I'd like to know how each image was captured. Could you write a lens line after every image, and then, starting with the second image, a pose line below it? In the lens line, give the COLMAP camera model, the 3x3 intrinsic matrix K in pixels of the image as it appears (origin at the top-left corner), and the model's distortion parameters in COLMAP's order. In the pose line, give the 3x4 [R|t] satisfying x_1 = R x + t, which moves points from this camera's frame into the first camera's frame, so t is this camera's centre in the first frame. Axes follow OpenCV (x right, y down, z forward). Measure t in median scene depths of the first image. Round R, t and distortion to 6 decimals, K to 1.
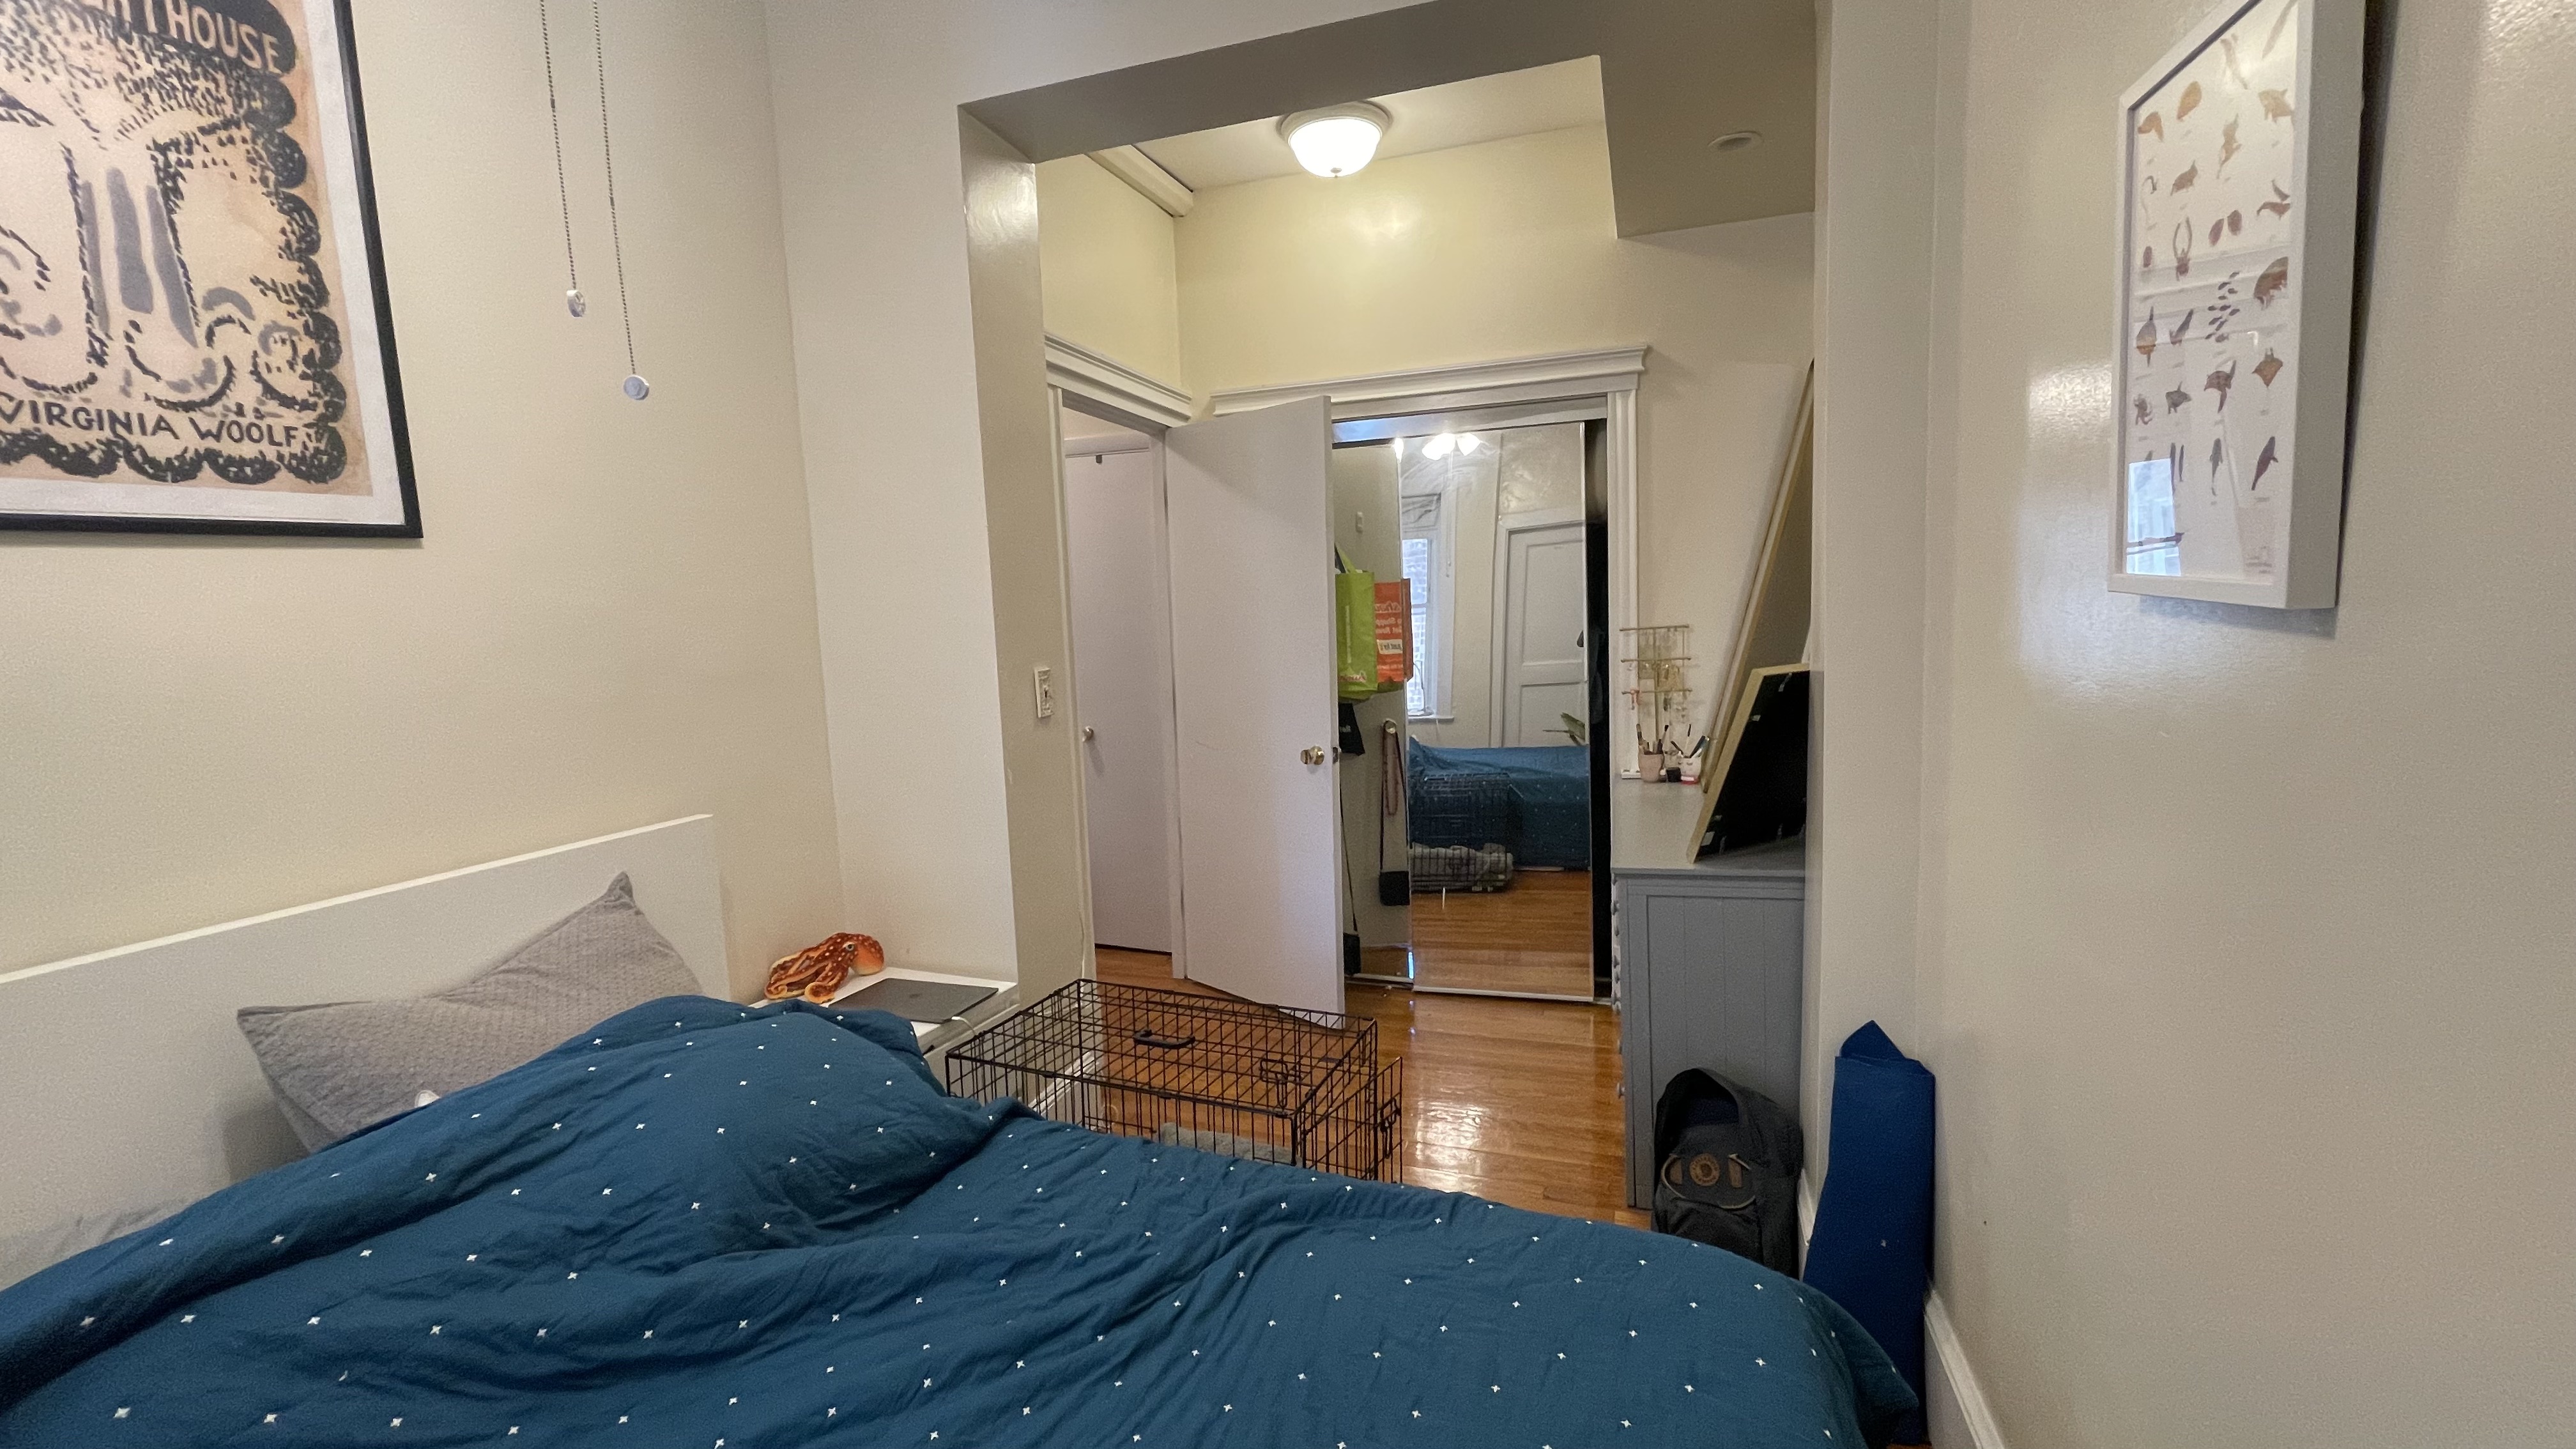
lens RADIAL K [[1046.7, 0, 1292.5], [0, 1046.7, 714.7], [0, 0, 1]] dist [-0.005348, 0.001852]
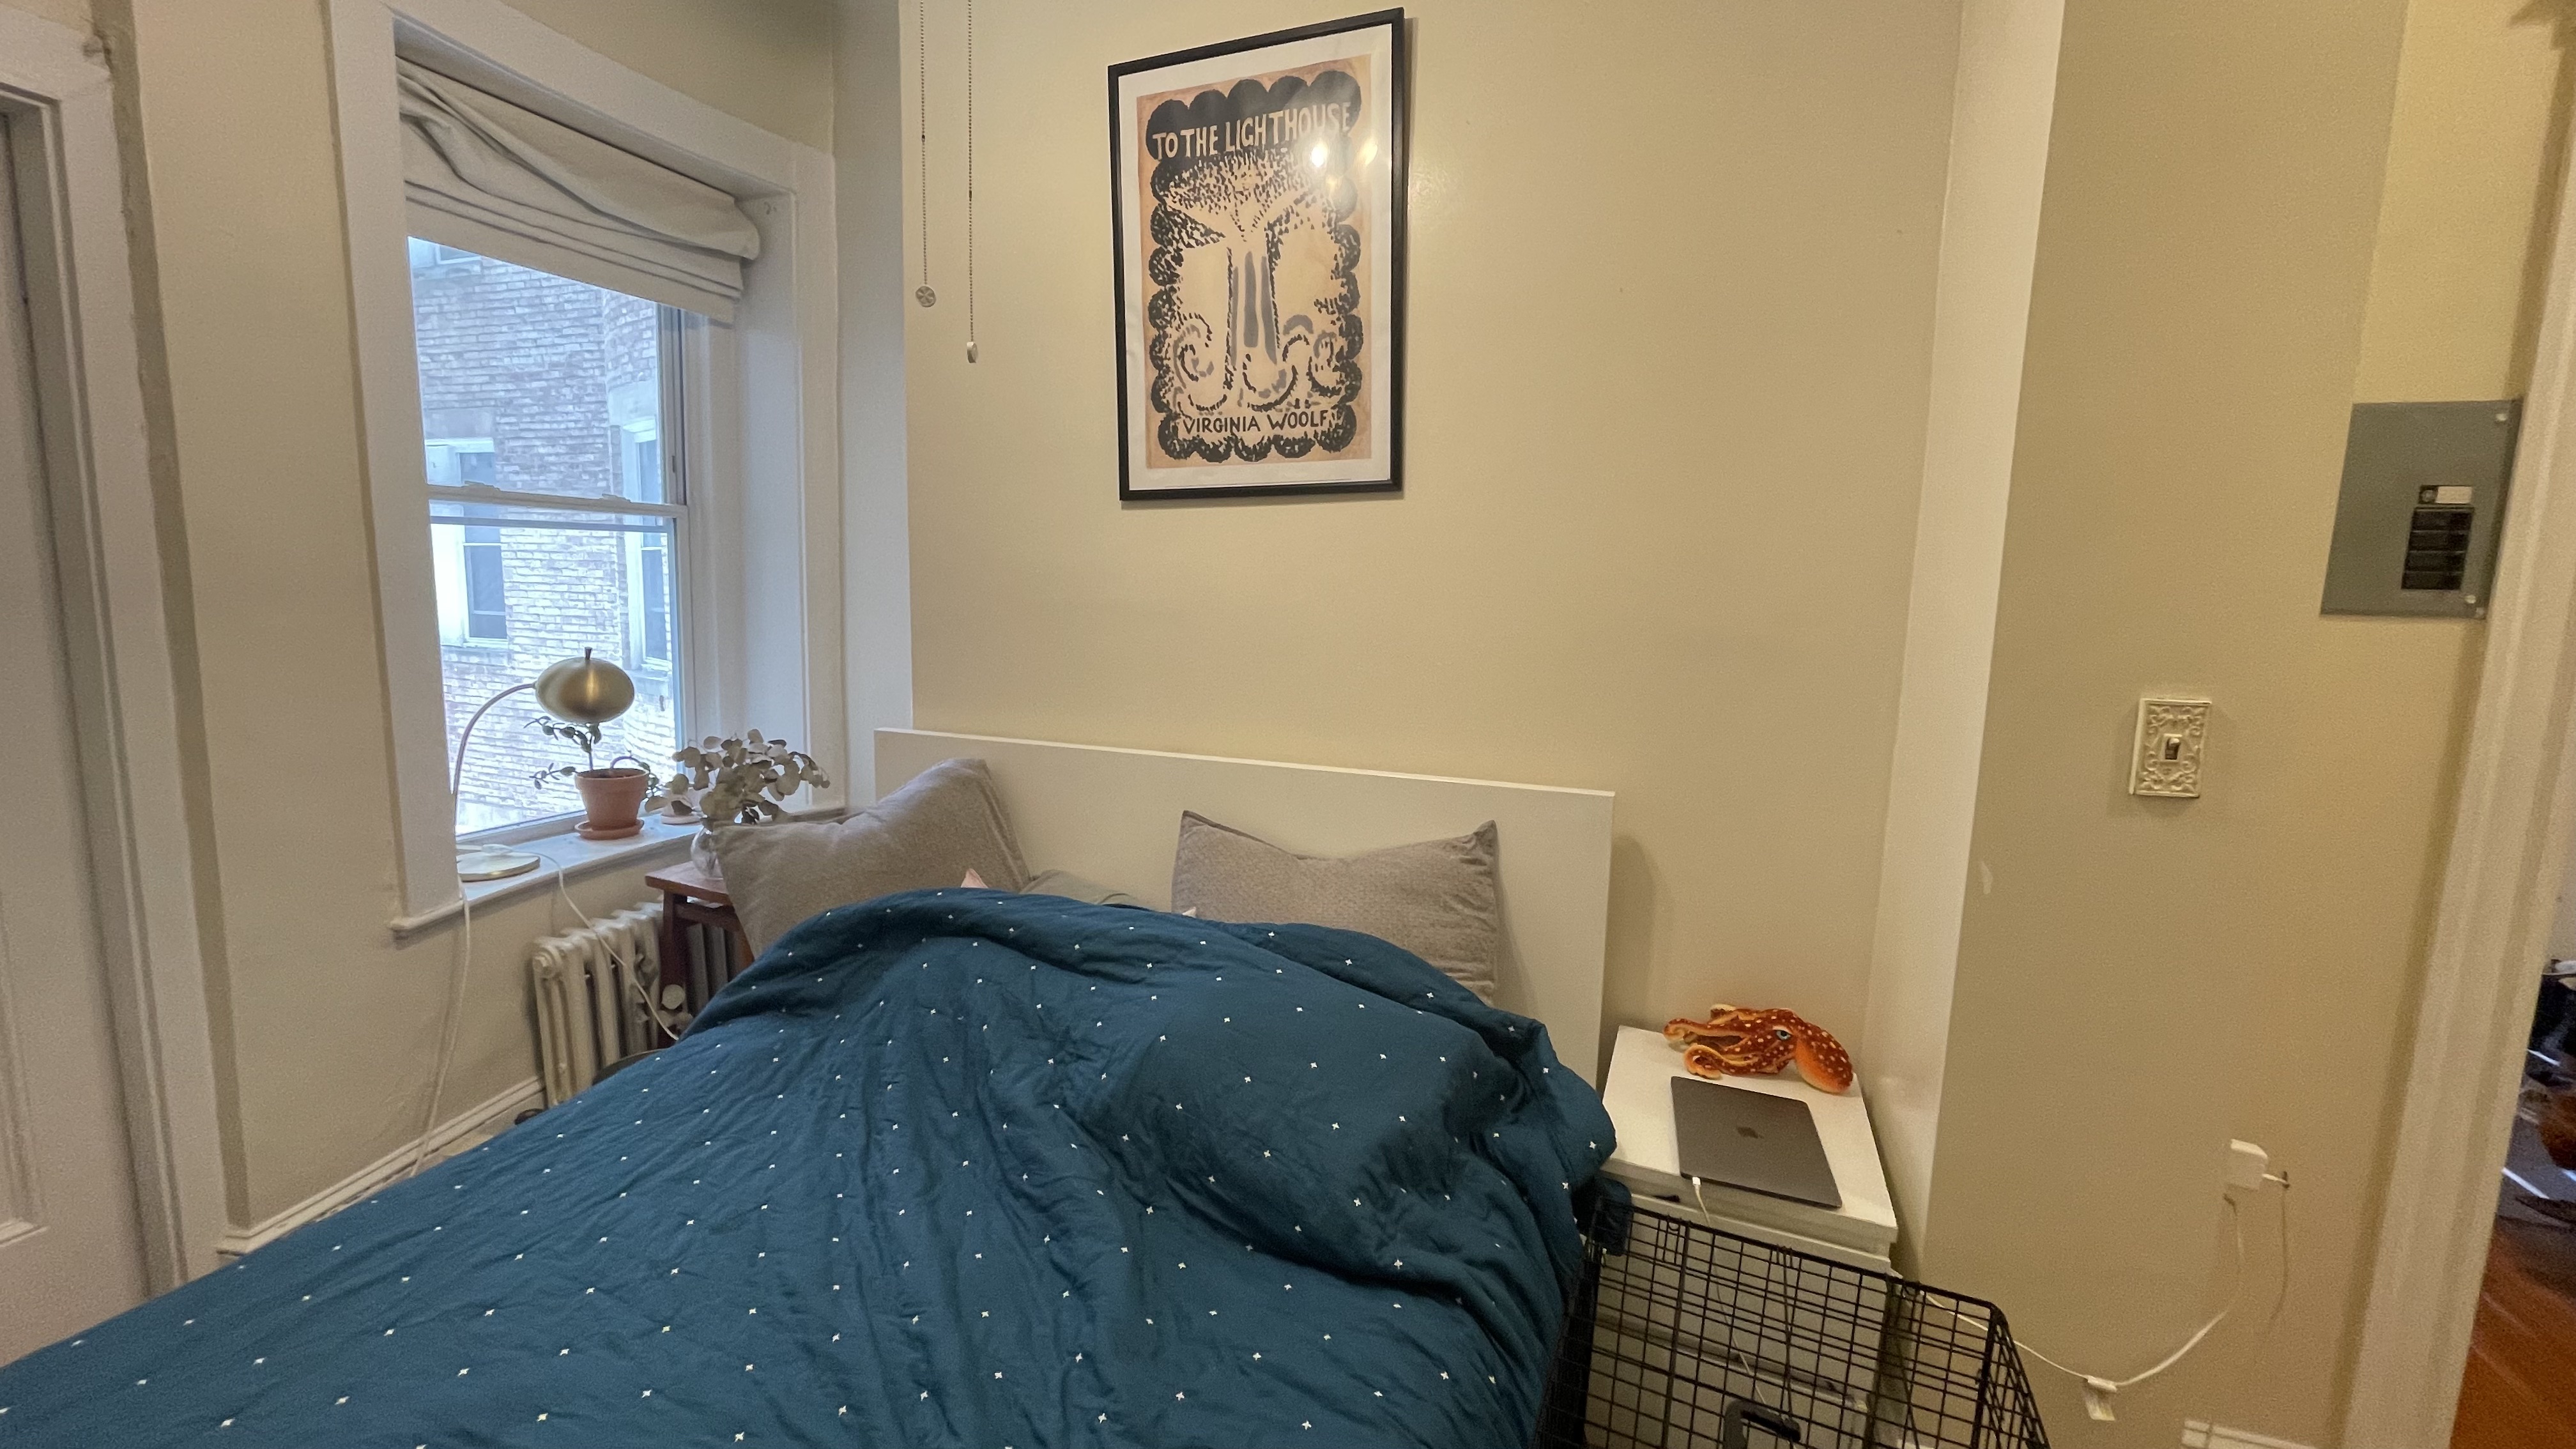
lens RADIAL K [[1046.7, 0, 1279.8], [0, 1046.7, 723.4], [0, 0, 1]] dist [-0.005348, 0.001852]
pose [[-0.035944, 0.167906, -0.985148, 0.436613], [-0.124586, 0.977341, 0.171121, -0.112344], [0.991558, 0.128887, -0.014210, 1.059334]]
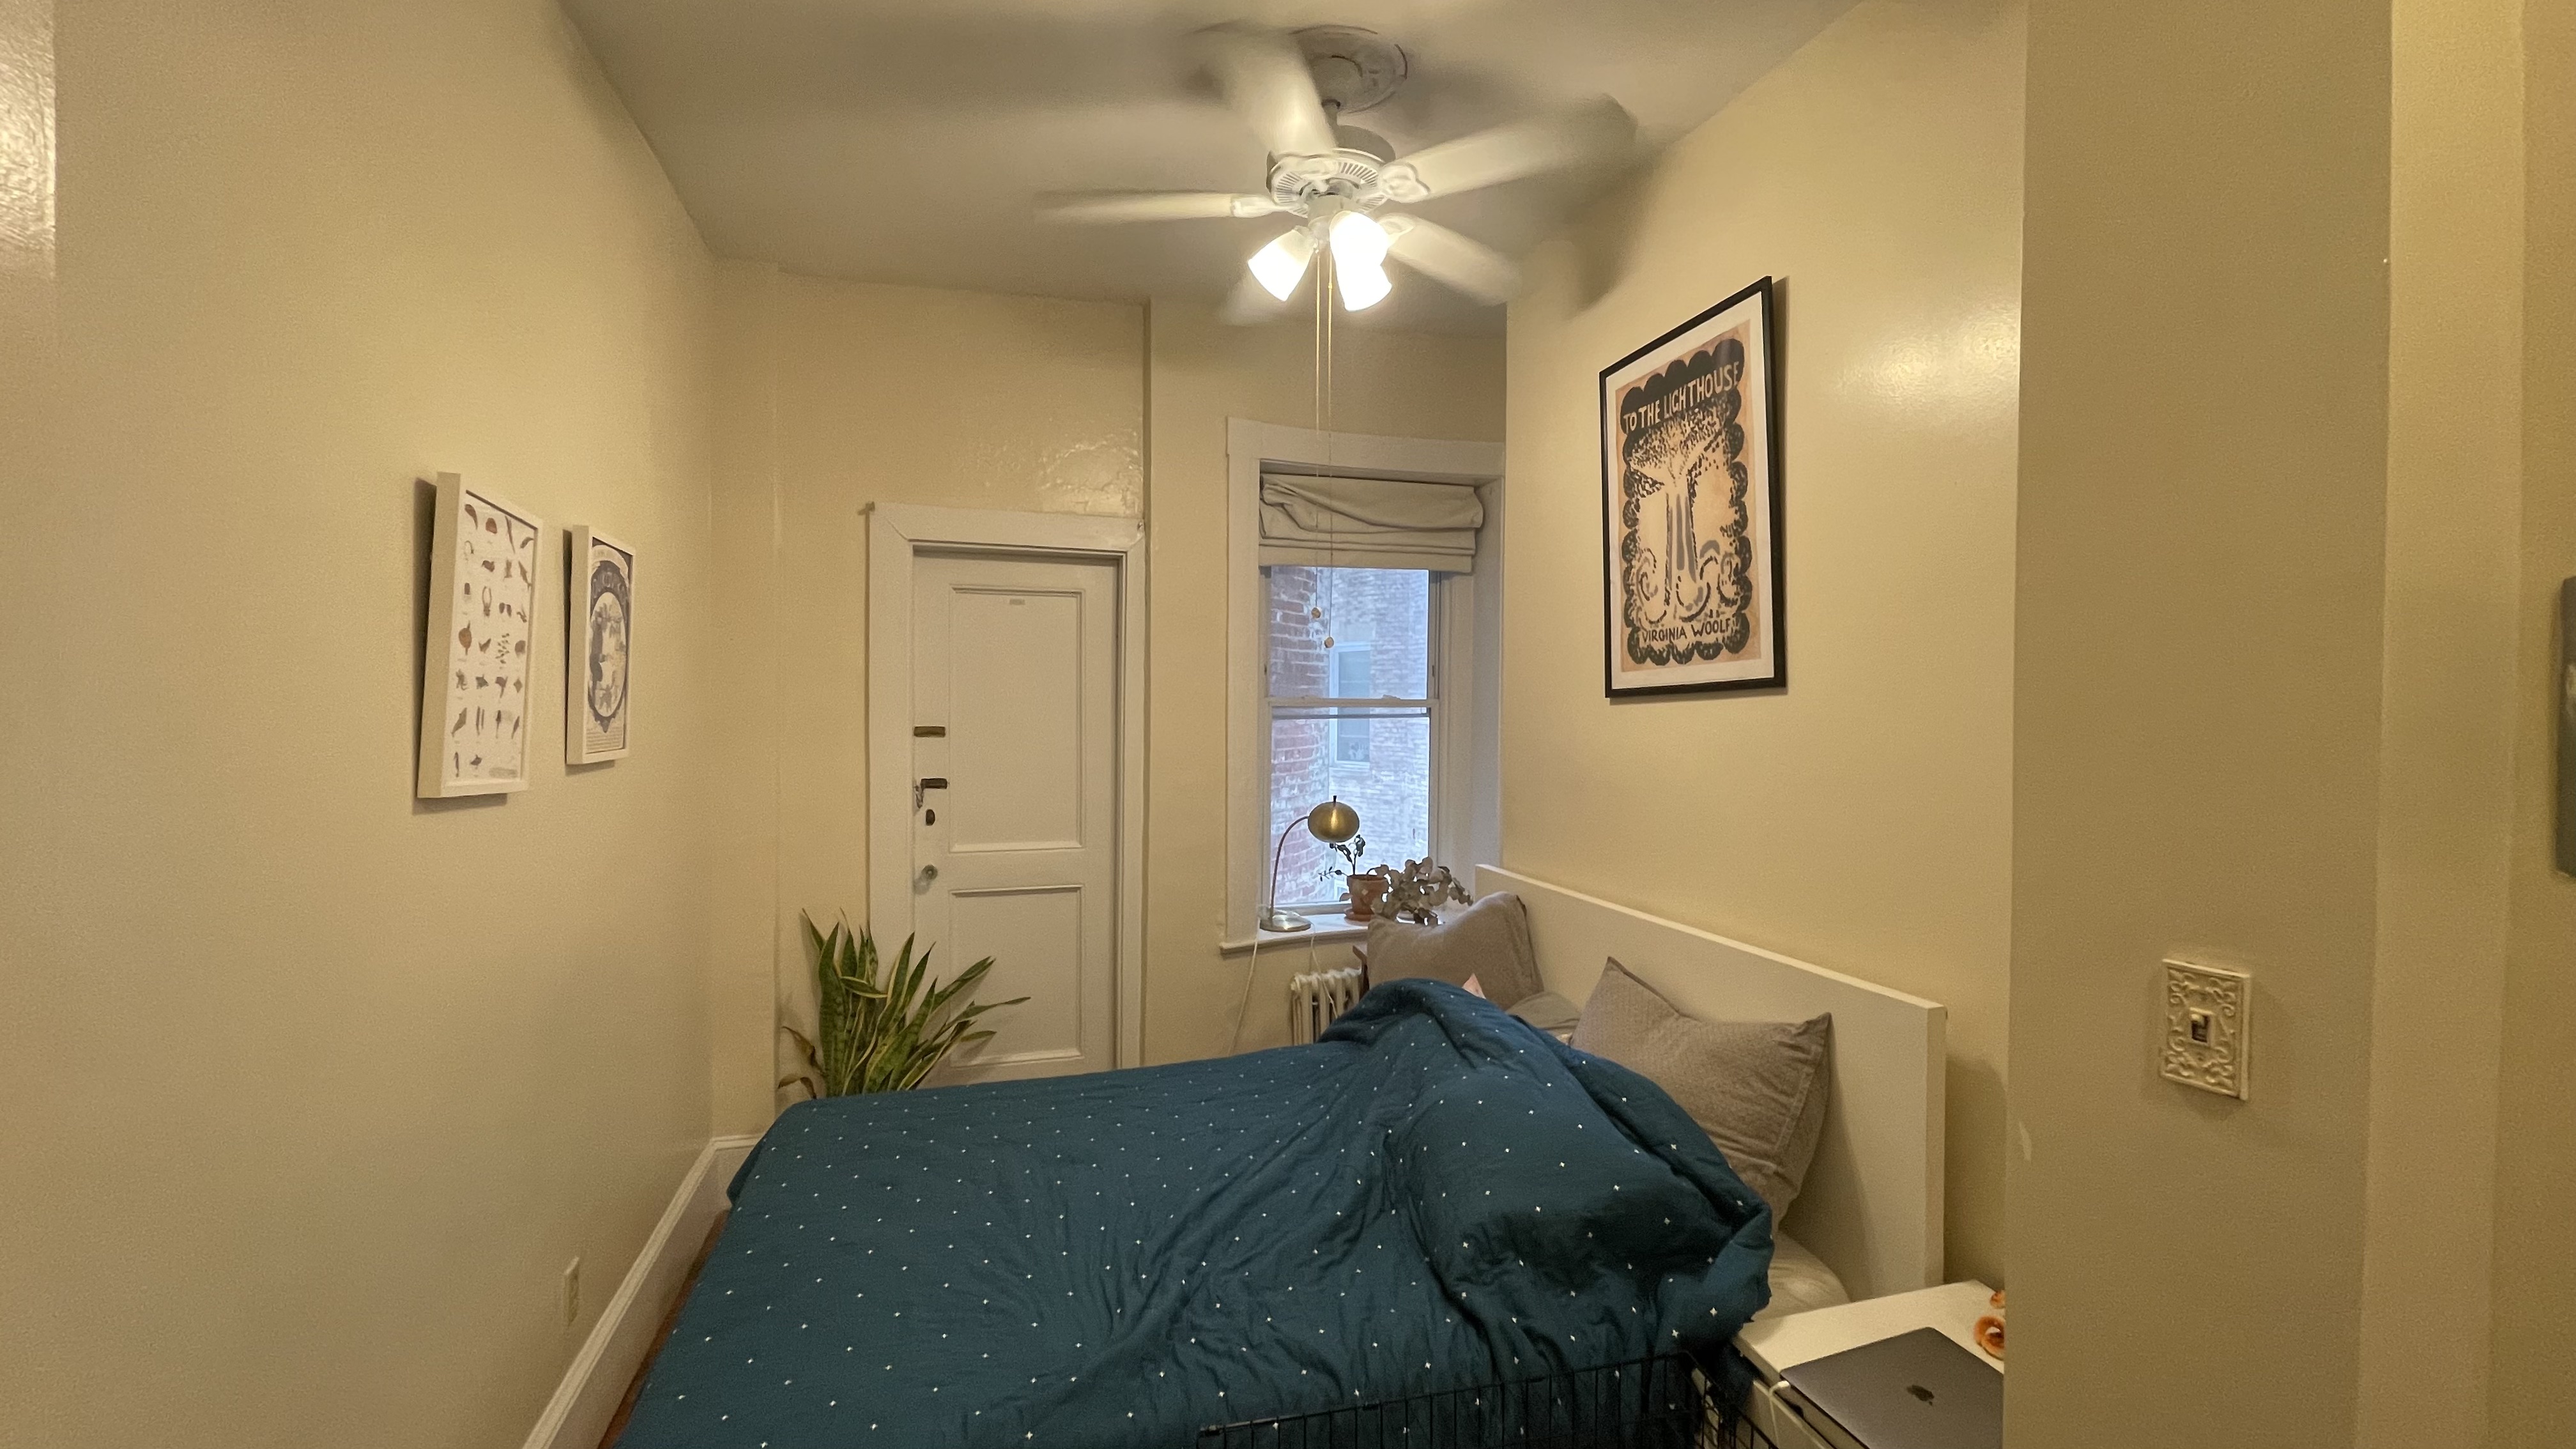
lens RADIAL K [[1046.7, 0, 1279.4], [0, 1046.7, 724.4], [0, 0, 1]] dist [-0.005348, 0.001852]
pose [[-0.816957, 0.041400, -0.575210, 0.459829], [-0.034299, 0.992166, 0.120125, -0.296086], [0.575677, 0.117866, -0.809138, 1.947555]]
